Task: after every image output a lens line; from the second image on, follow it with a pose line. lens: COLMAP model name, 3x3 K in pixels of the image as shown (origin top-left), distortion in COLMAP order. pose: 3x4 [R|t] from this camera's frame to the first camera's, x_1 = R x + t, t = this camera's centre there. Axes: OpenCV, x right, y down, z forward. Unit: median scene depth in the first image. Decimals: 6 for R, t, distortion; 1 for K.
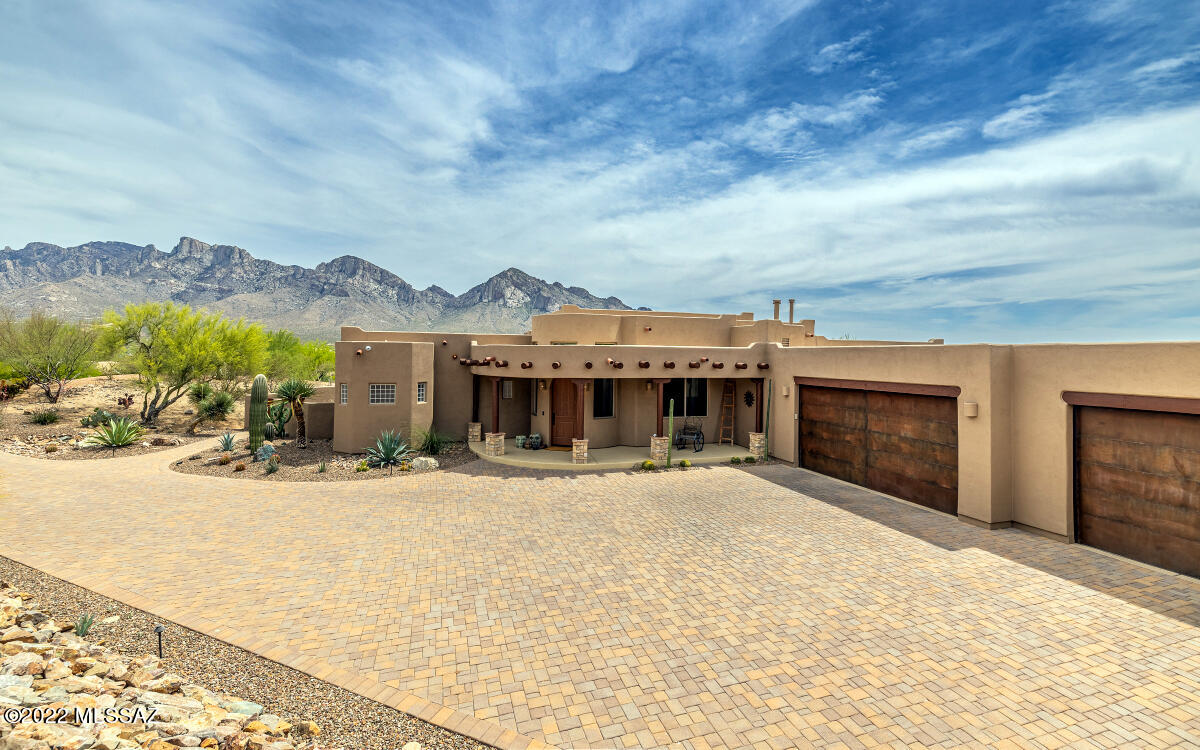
lens RADIAL K [[503.3, 0, 589.4], [0, 503.3, 354.5], [0, 0, 1]] dist [-0.001086, -0.001066]
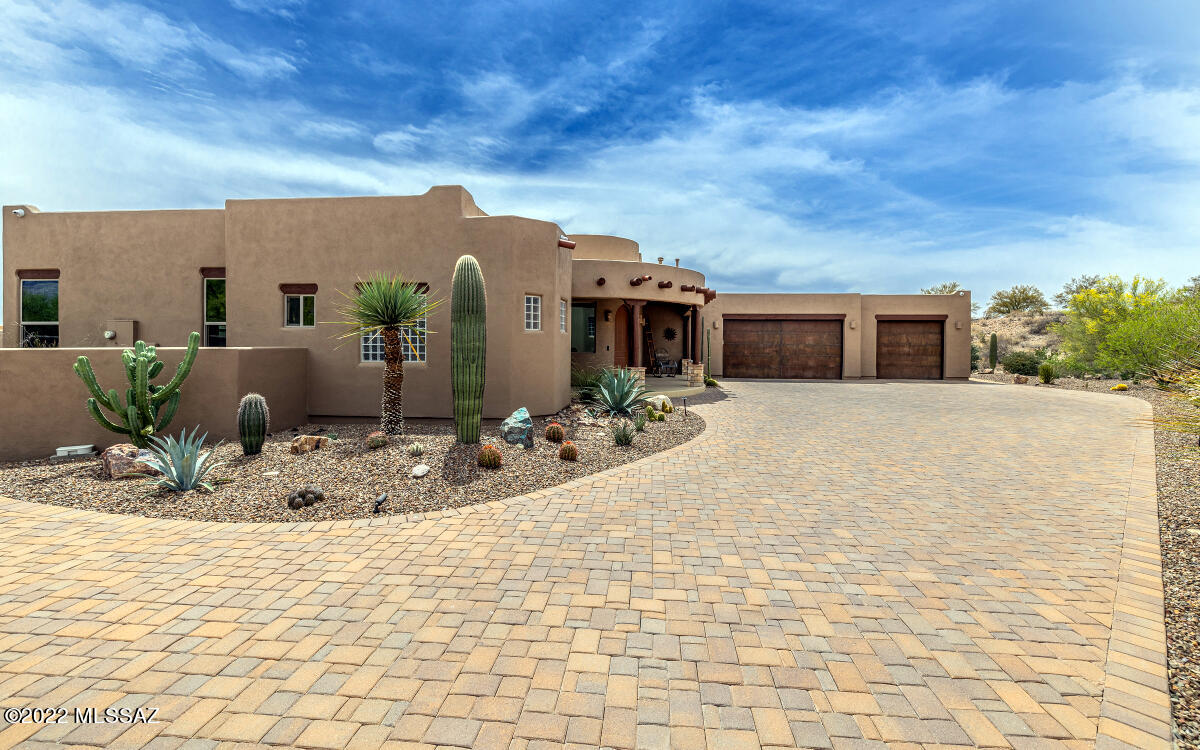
lens RADIAL K [[503.3, 0, 605.4], [0, 503.3, 339.3], [0, 0, 1]] dist [-0.001086, -0.001066]
pose [[0.384168, 0.000031, 0.923263, -0.106380], [-0.004607, 0.999988, 0.001884, 0.011747], [-0.923252, -0.004977, 0.384164, 0.078572]]
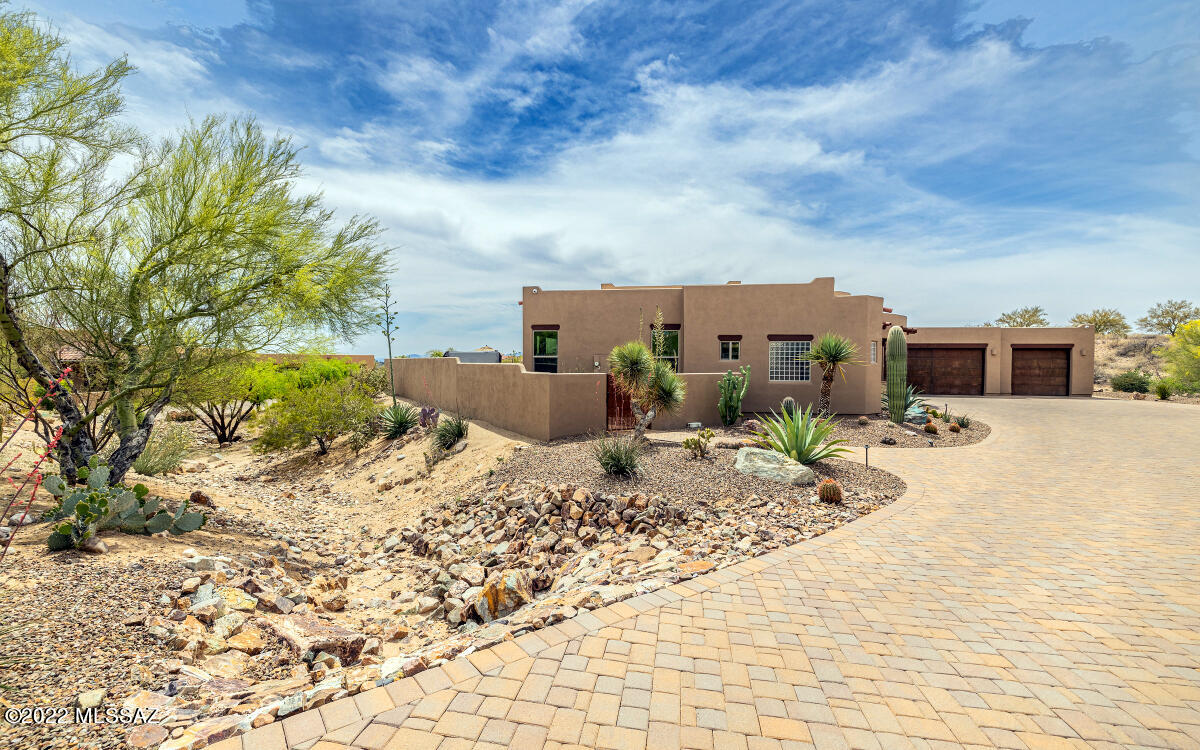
lens RADIAL K [[503.3, 0, 573.2], [0, 503.3, 376.4], [0, 0, 1]] dist [-0.001086, -0.001066]
pose [[0.458116, -0.034618, 0.888218, -0.176933], [-0.004916, 0.999127, 0.041476, 0.009519], [-0.888879, -0.023367, 0.457546, 0.120133]]
